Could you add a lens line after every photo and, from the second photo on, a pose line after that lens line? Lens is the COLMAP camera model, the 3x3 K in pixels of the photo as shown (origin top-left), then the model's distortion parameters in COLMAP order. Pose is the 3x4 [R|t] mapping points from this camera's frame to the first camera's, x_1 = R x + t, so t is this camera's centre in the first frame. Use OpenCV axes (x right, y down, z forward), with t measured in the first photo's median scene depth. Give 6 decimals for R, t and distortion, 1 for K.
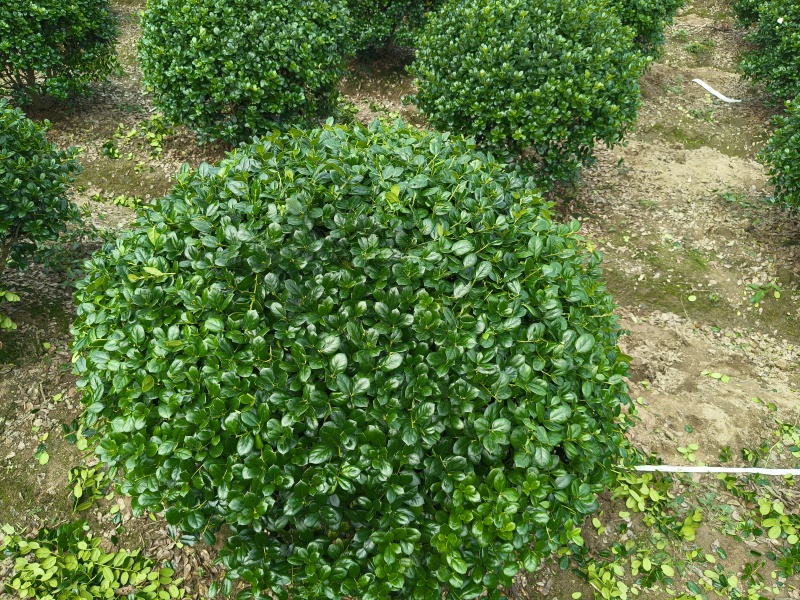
lens RADIAL K [[609.1, 0, 380.2], [0, 609.1, 300.0], [0, 0, 1]] dist [-0.009178, -0.010631]
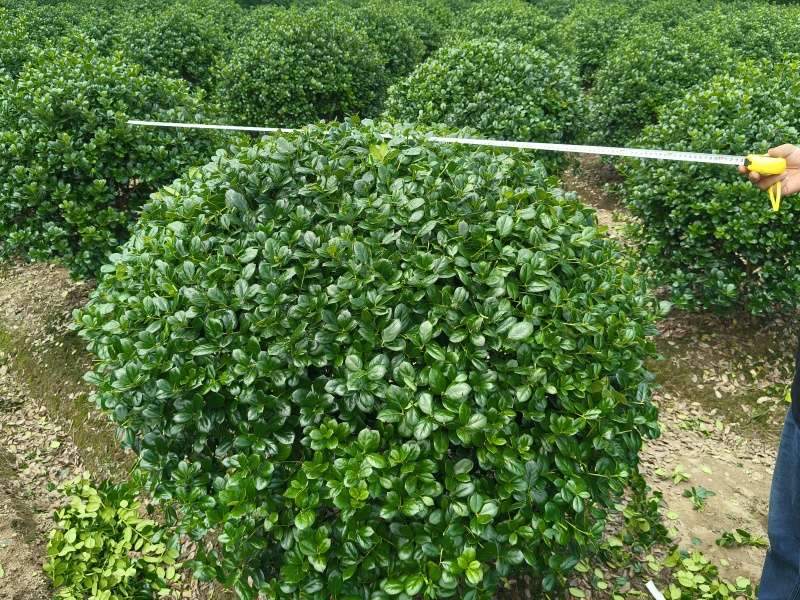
lens RADIAL K [[669.2, 0, 400.0], [0, 669.2, 300.0], [0, 0, 1]] dist [0.089152, -0.220682]
pose [[0.896207, 0.192433, -0.399727, 0.308804], [-0.276578, 0.946846, -0.164278, 0.130871], [0.346868, 0.257783, 0.901793, 0.037820]]
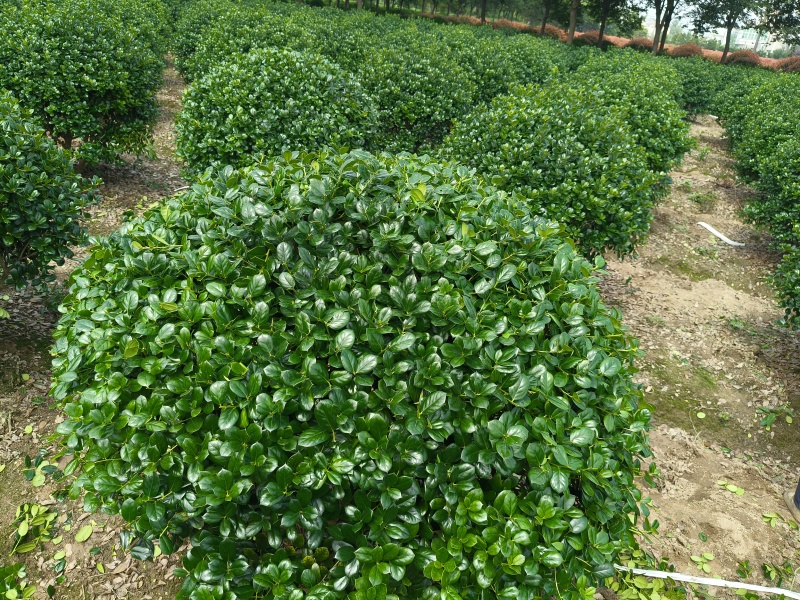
lens RADIAL K [[607.8, 0, 382.8], [0, 607.8, 299.7], [0, 0, 1]] dist [0.002462, -0.027255]
pose [[0.993519, 0.113620, -0.003122, -0.007915], [-0.111789, 0.971812, -0.207570, 0.113221], [-0.020550, 0.206574, 0.978215, 0.047766]]
